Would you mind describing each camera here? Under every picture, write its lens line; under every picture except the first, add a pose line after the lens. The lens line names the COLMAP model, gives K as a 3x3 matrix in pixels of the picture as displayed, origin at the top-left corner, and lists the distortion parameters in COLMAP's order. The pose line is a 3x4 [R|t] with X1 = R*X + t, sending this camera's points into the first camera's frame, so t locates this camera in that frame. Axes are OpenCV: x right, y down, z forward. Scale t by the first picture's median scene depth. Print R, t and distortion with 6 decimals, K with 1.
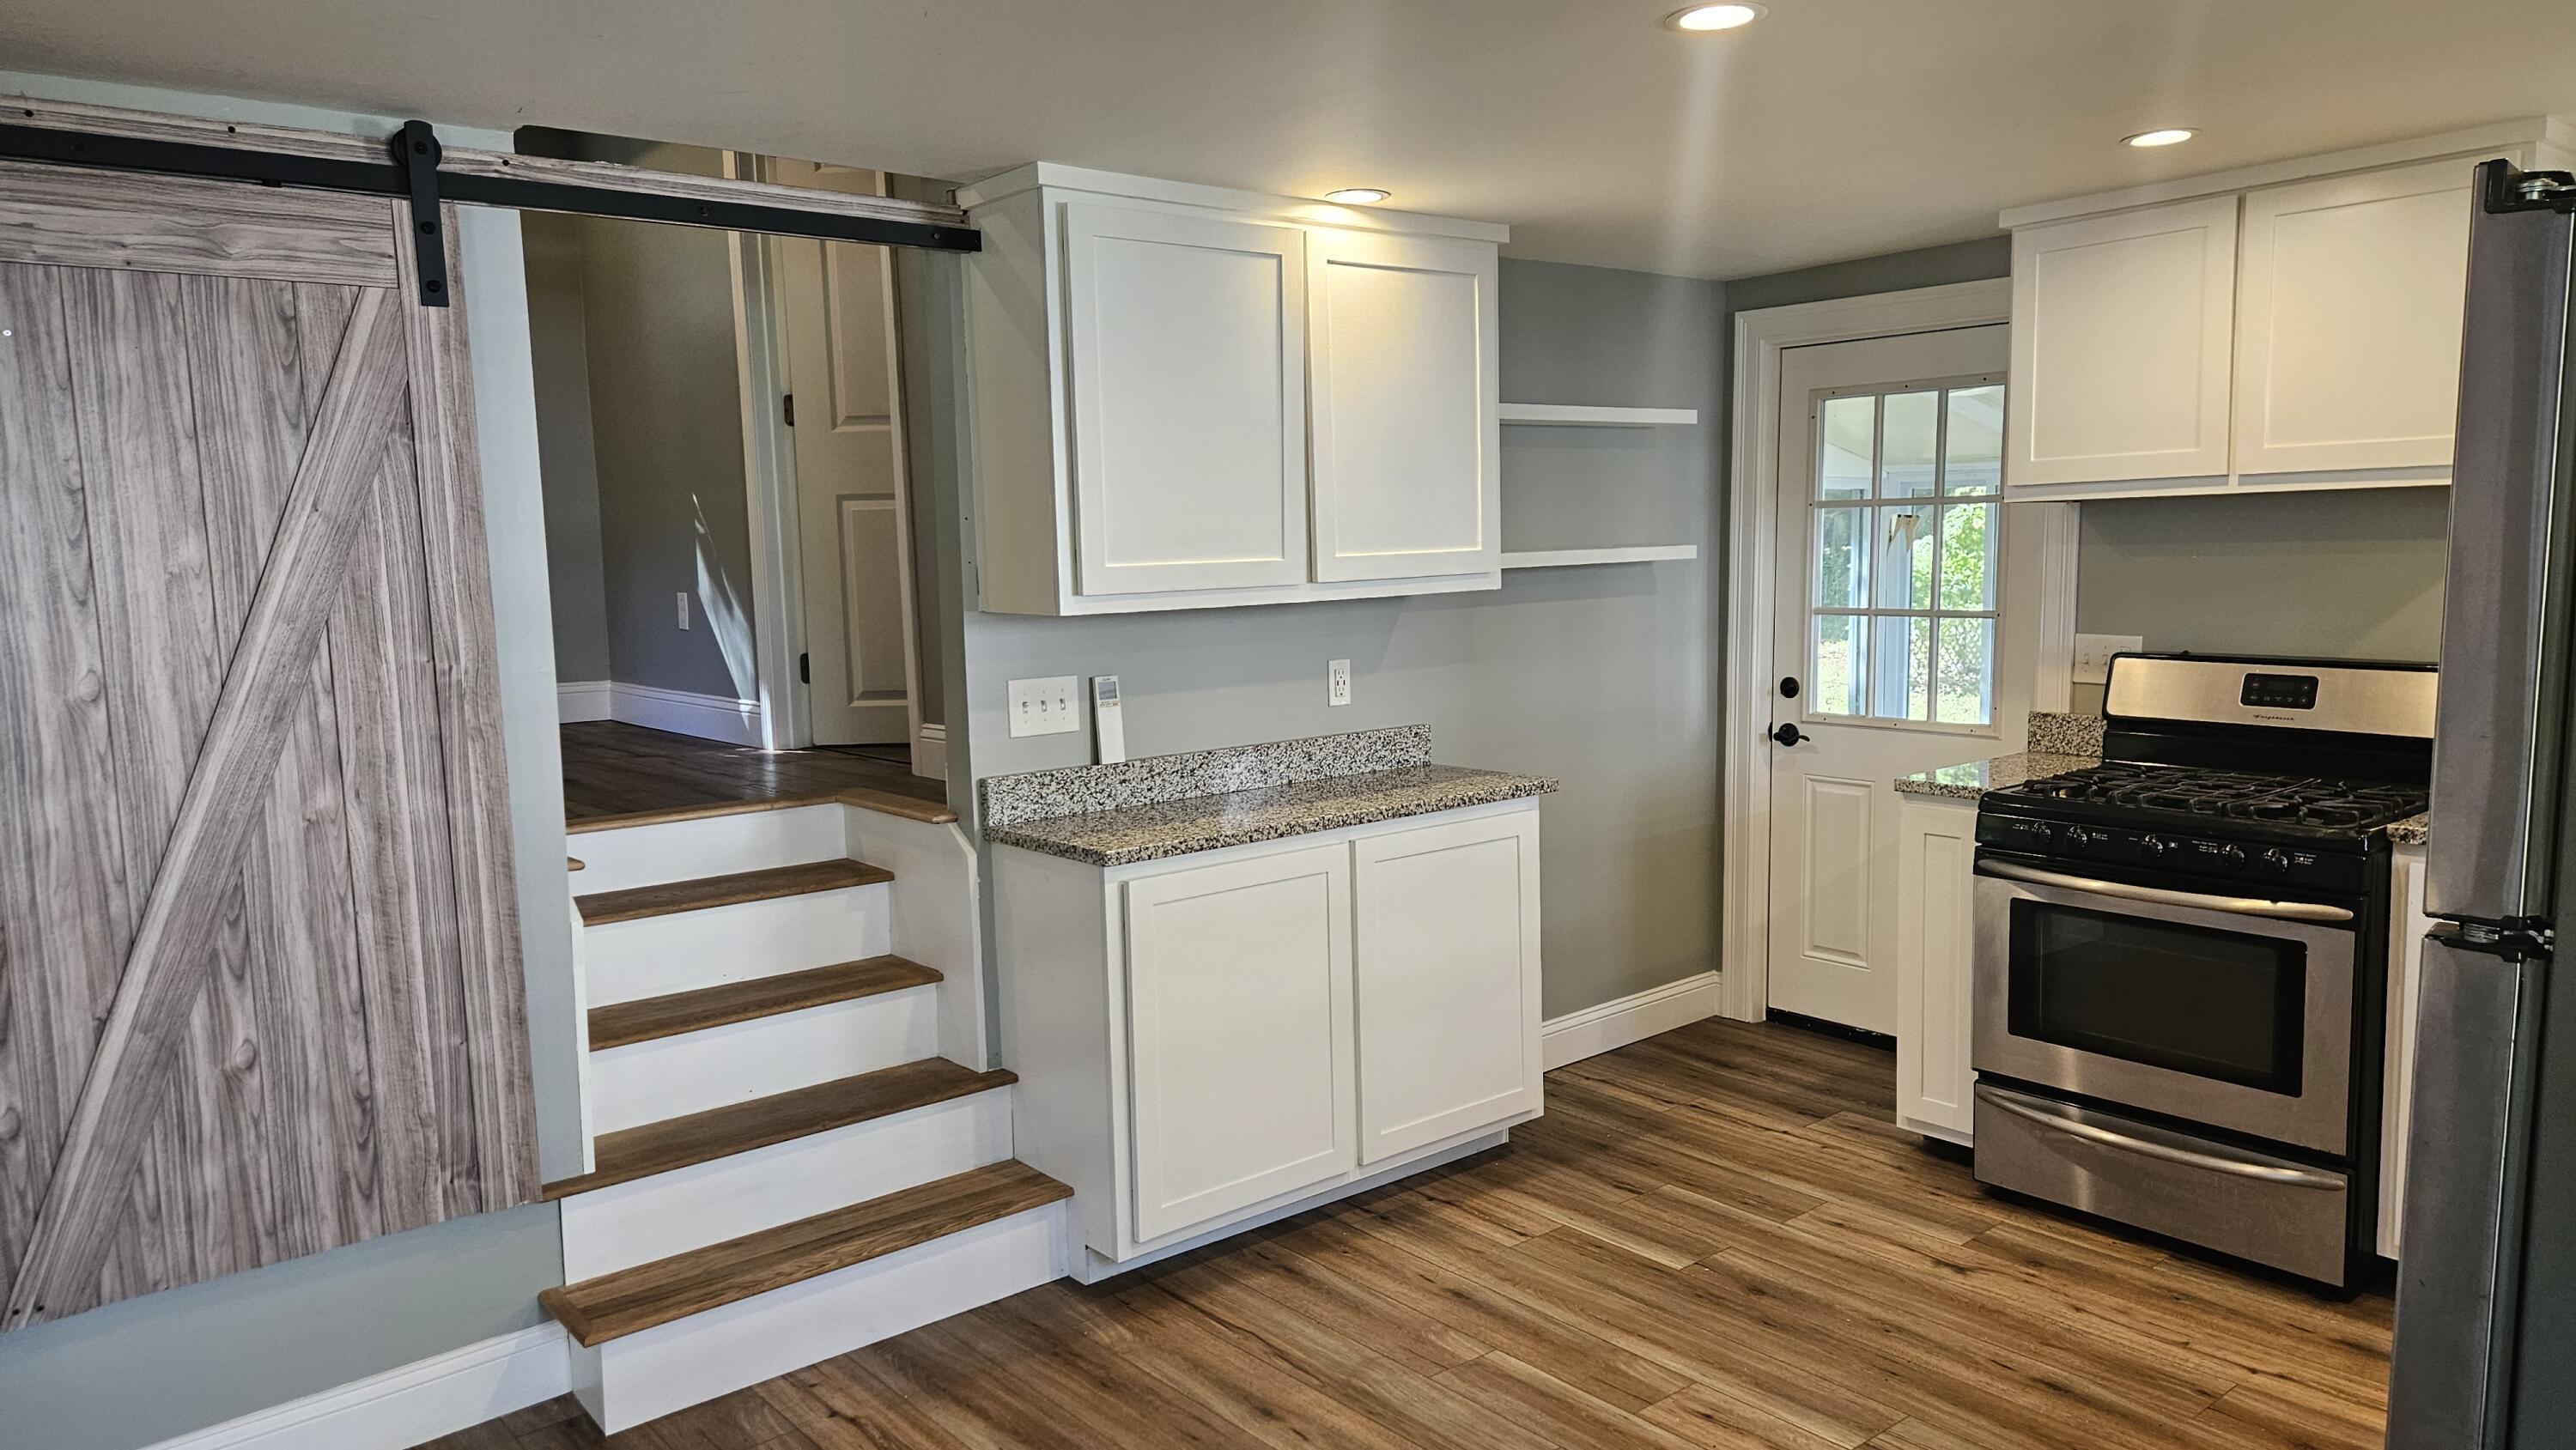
lens RADIAL K [[1723.1, 0, 1288.8], [0, 1723.1, 717.5], [0, 0, 1]] dist [0.058115, -0.024370]
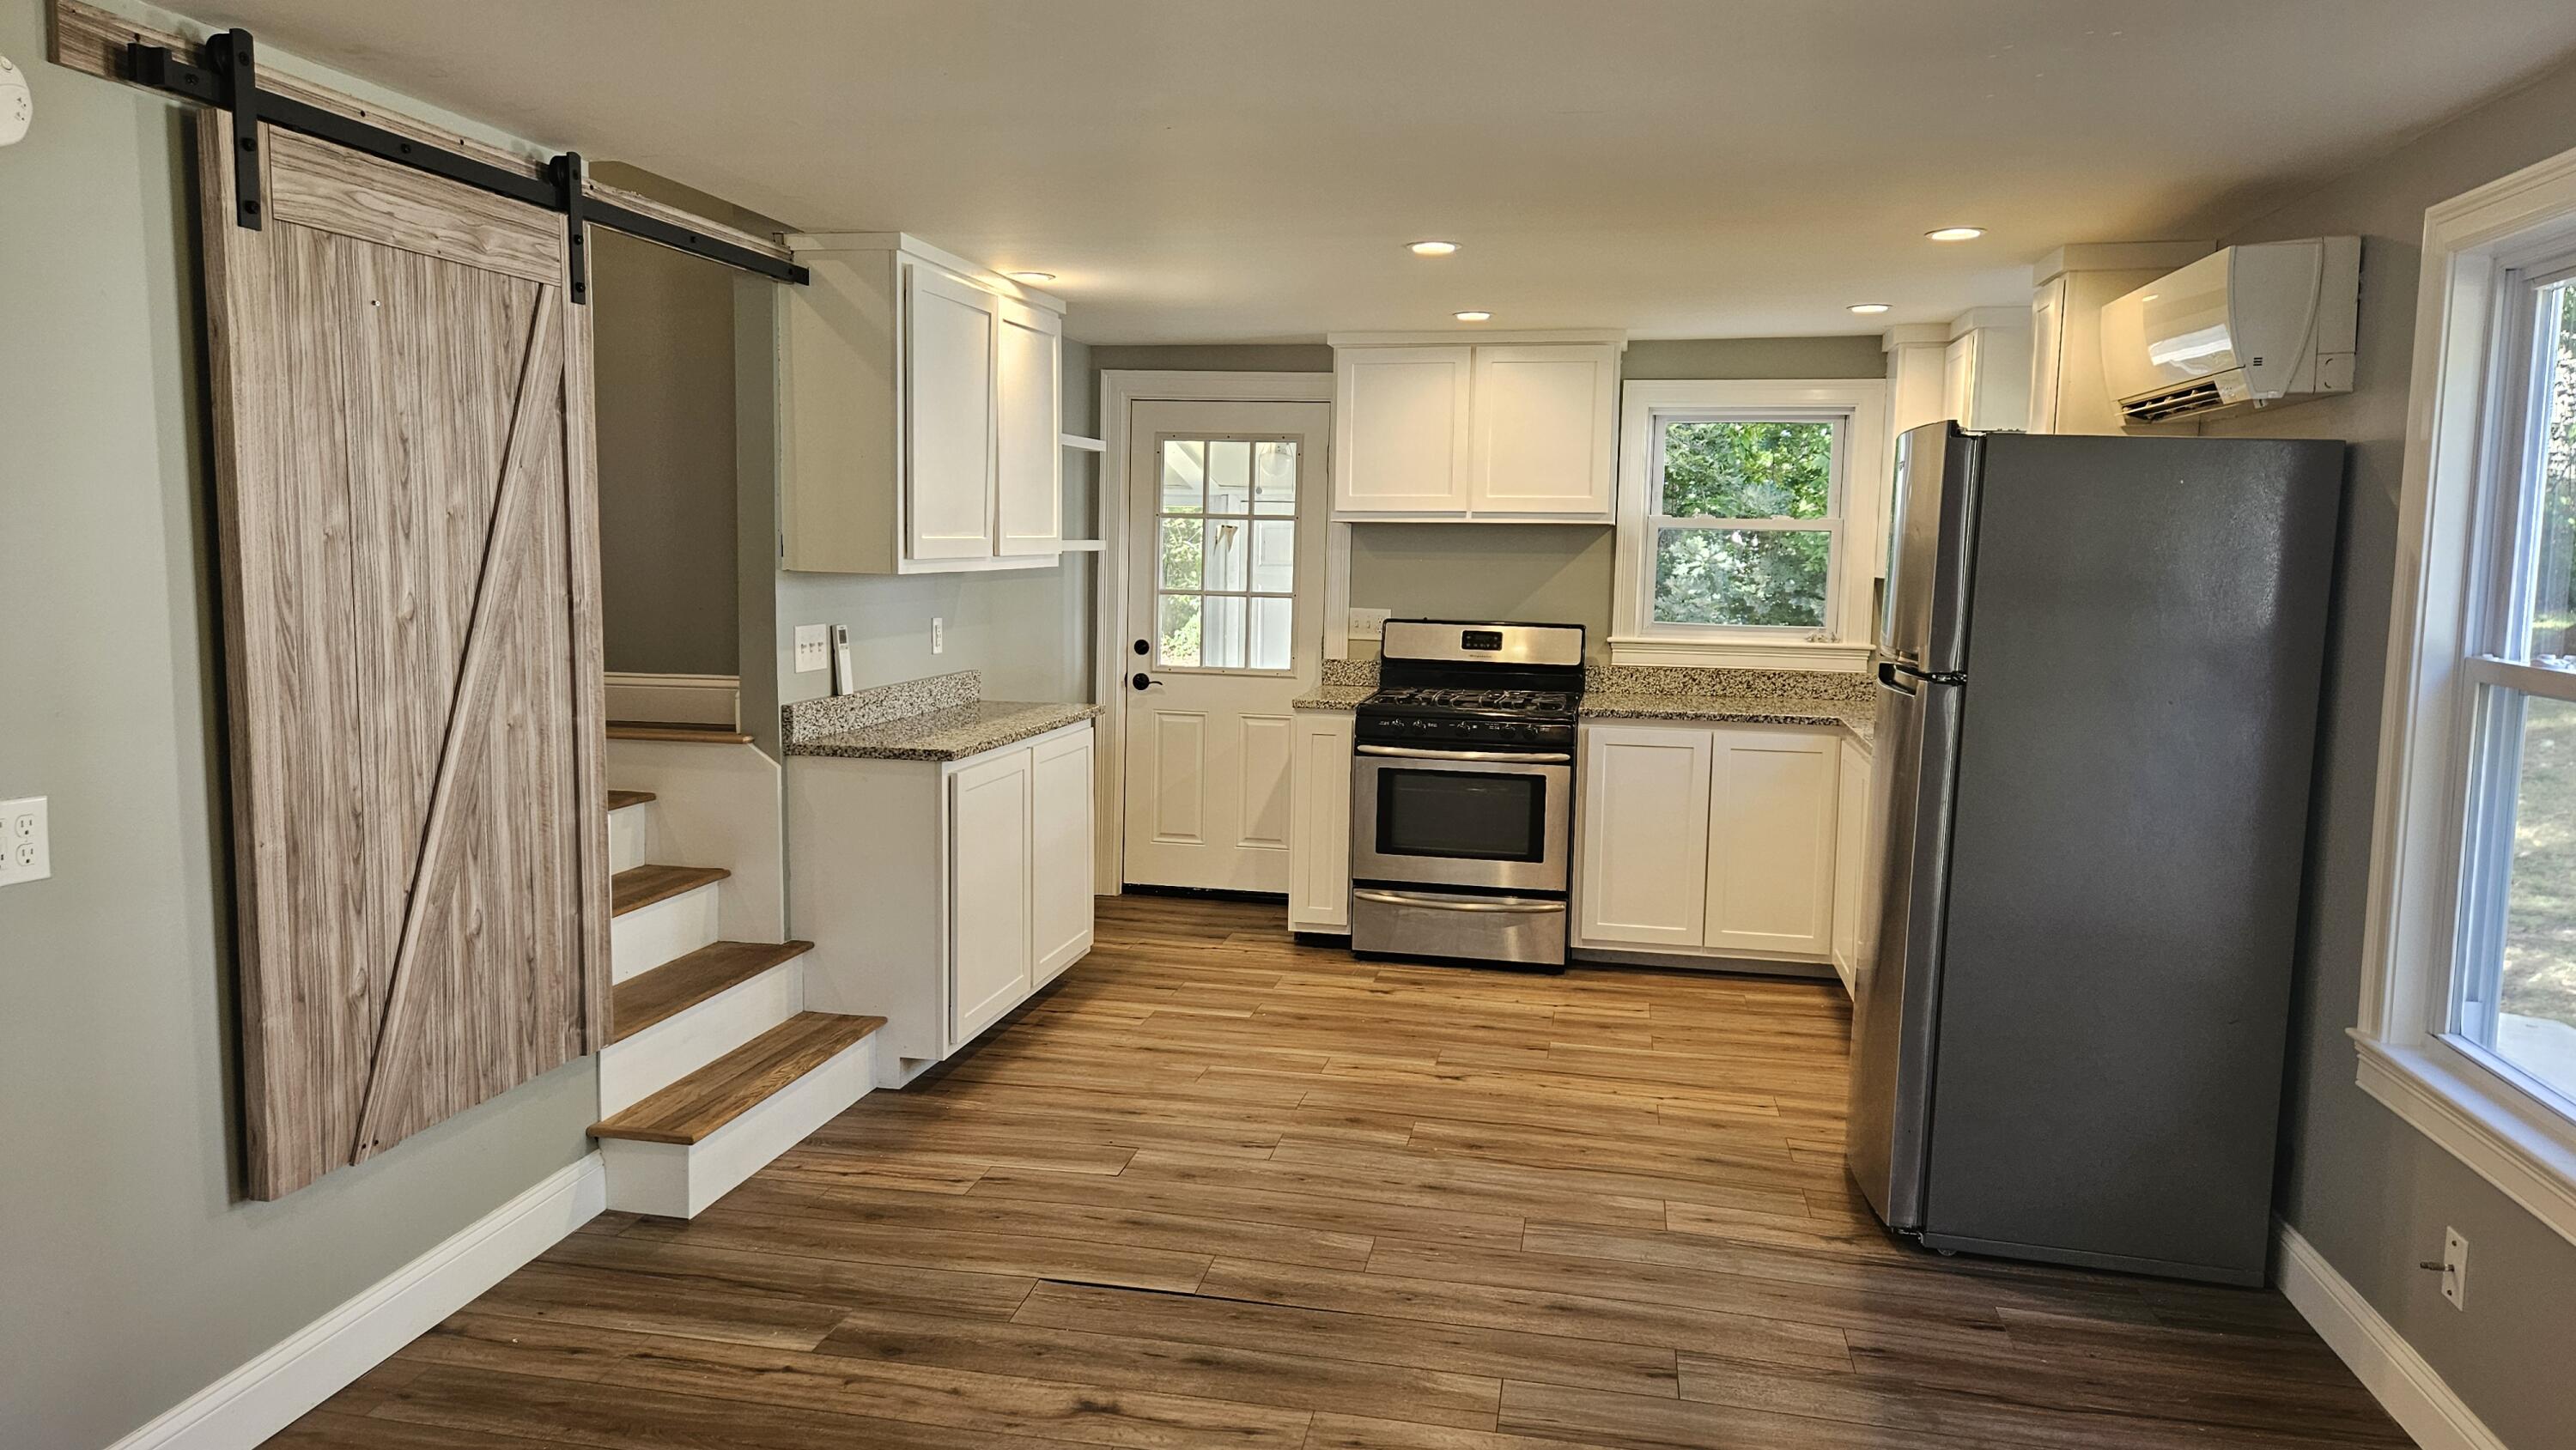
lens RADIAL K [[1723.1, 0, 1286.3], [0, 1723.1, 719.7], [0, 0, 1]] dist [0.058115, -0.024370]
pose [[0.779797, -0.027310, 0.625437, -0.724469], [0.028476, 0.999561, 0.008143, 0.049243], [-0.625385, 0.011460, 0.780232, -0.210292]]
